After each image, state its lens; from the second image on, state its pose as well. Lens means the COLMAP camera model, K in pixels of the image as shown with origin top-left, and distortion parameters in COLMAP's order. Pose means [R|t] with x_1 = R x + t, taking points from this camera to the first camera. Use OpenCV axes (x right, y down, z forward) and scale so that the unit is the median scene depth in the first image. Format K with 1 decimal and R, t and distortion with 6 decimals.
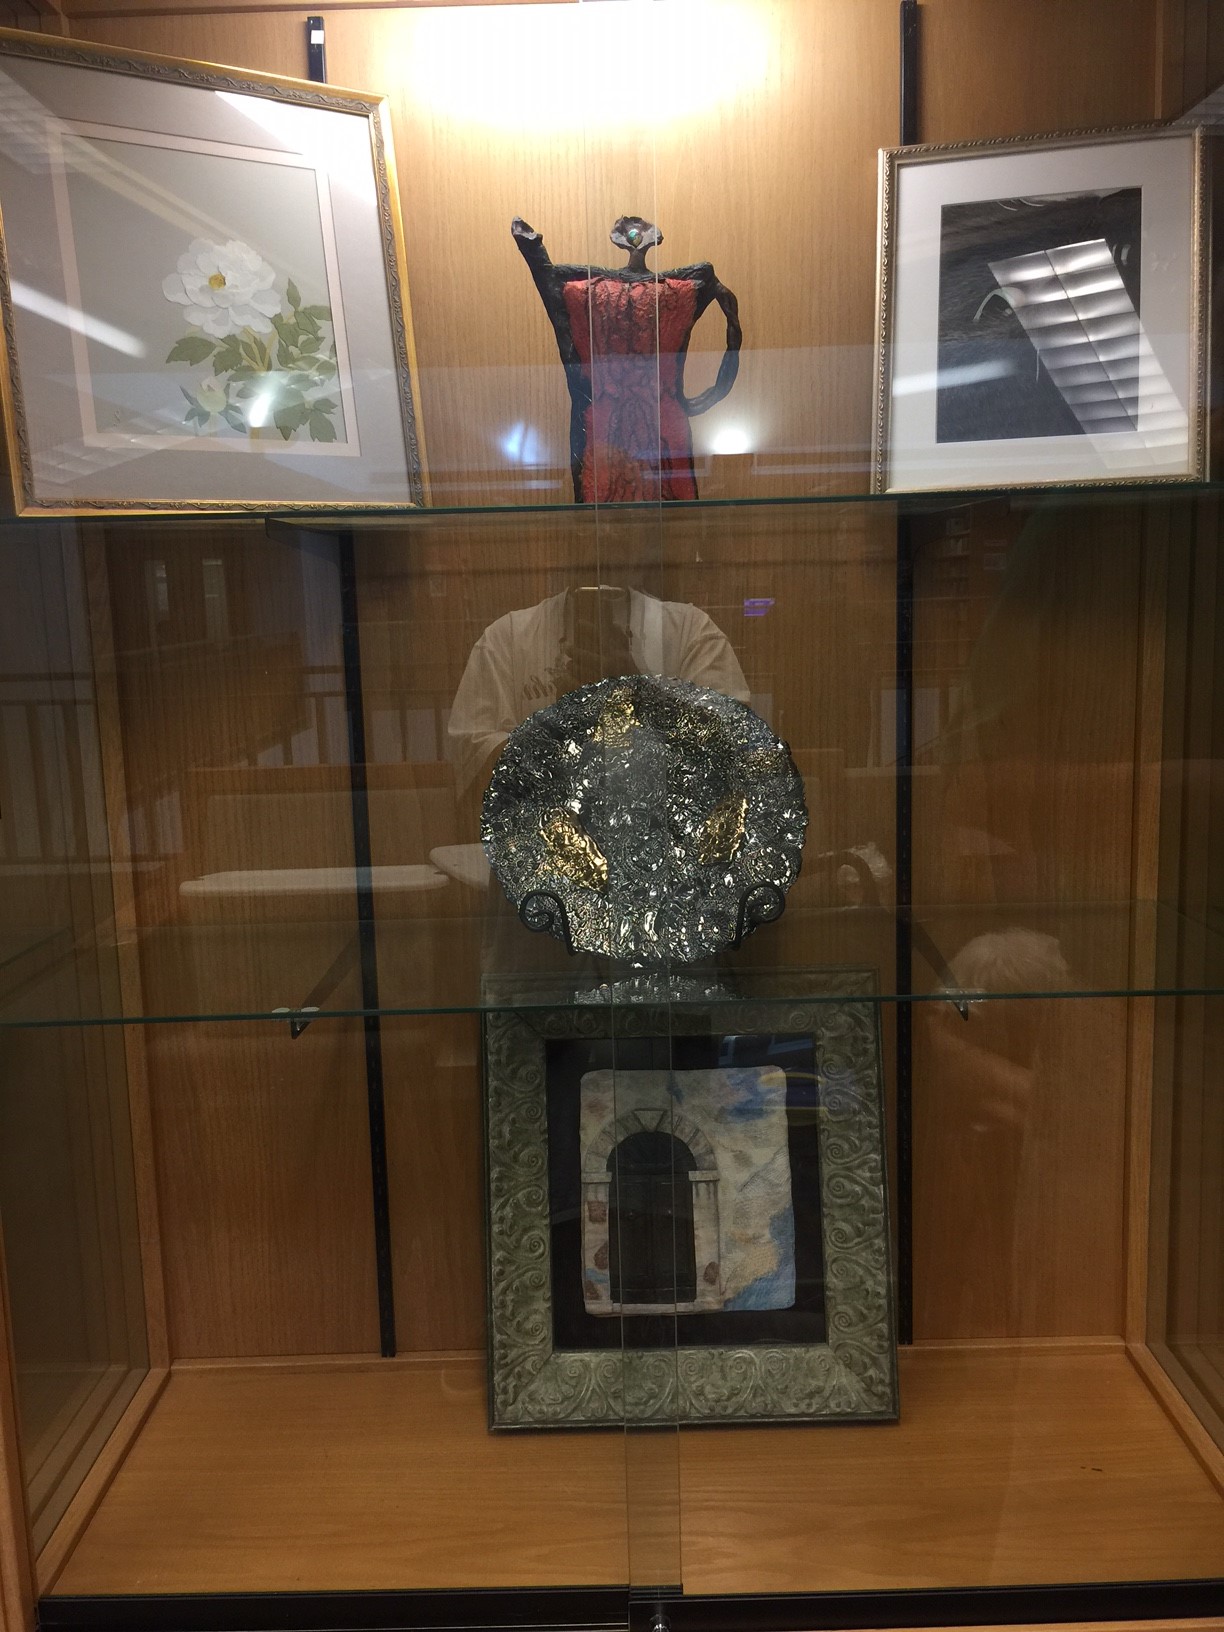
lens RADIAL K [[1395.6, 0, 612.3], [0, 1395.6, 811.9], [0, 0, 1]] dist [0.067059, 0.005605]
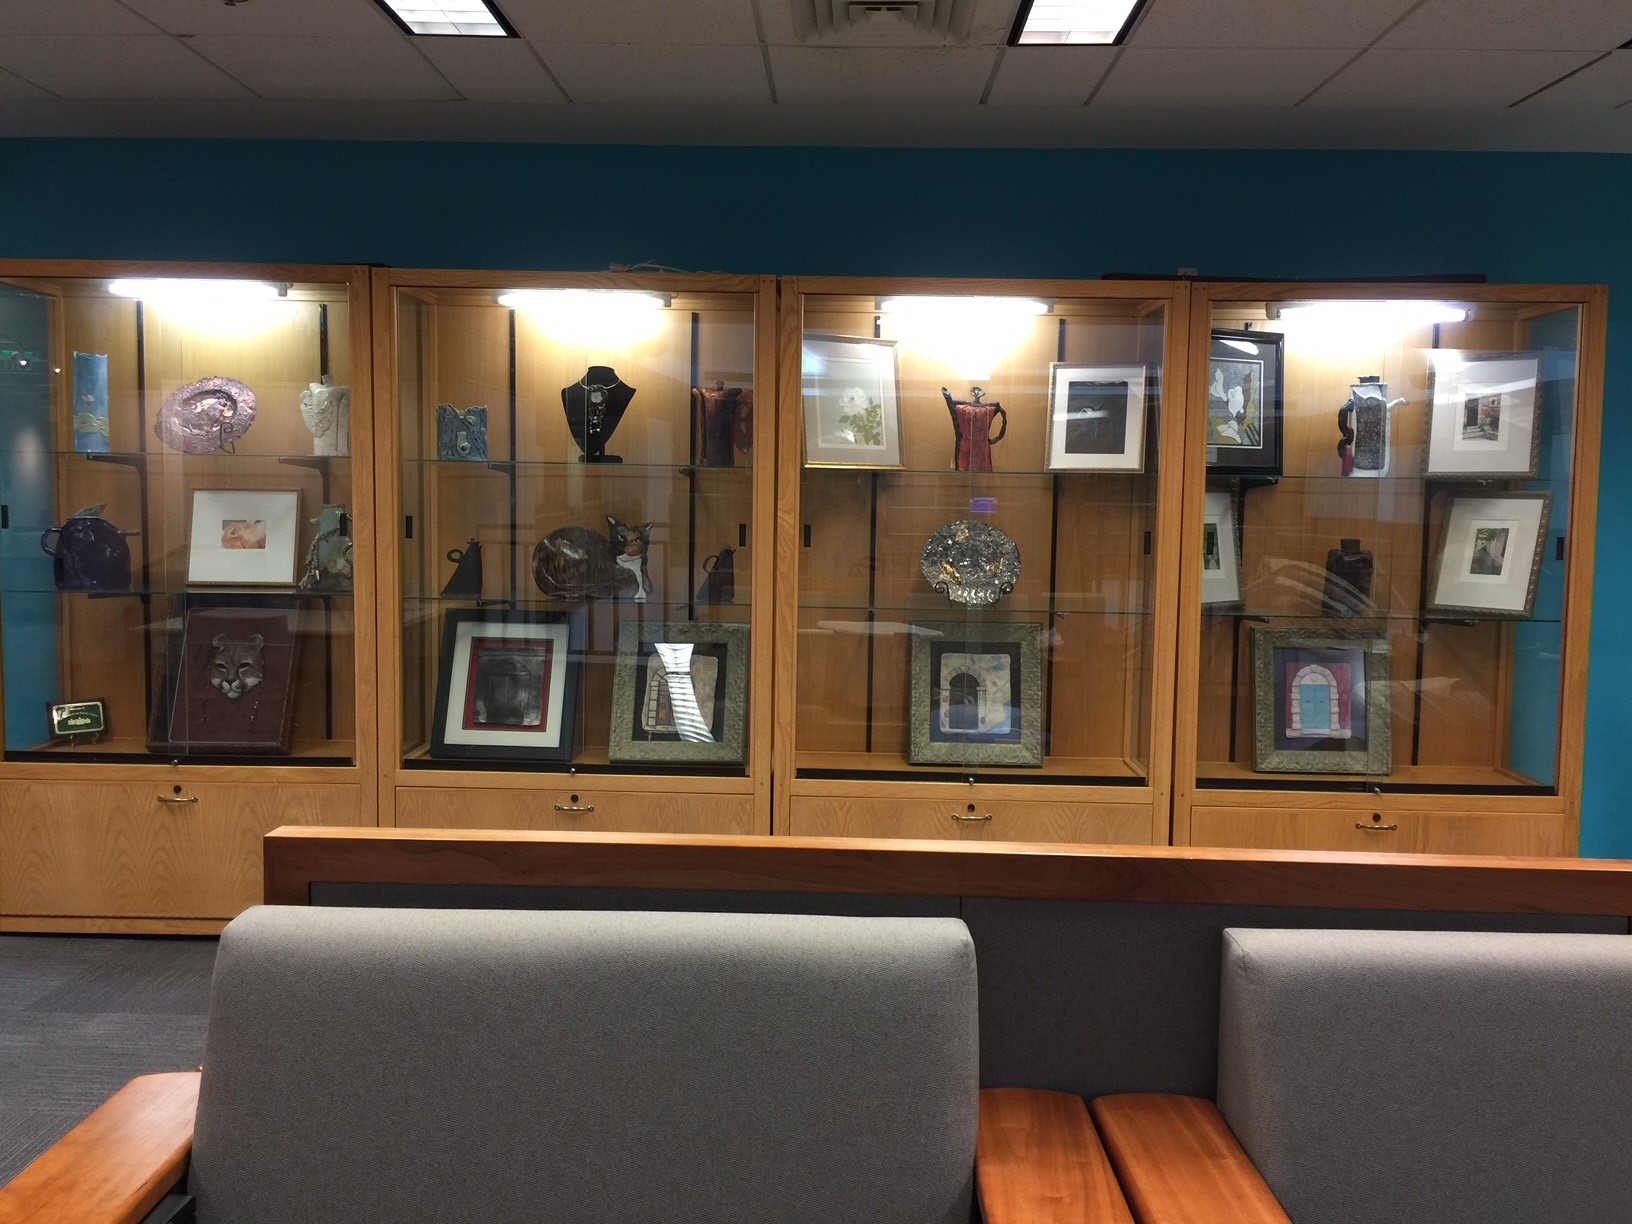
lens RADIAL K [[1395.6, 0, 813.5], [0, 1395.6, 613.9], [0, 0, 1]] dist [0.067059, 0.005605]
pose [[0.998871, 0.046402, -0.010192, -0.274900], [-0.046982, 0.996647, -0.066983, 0.321779], [0.007050, 0.067386, 0.997702, -2.025371]]
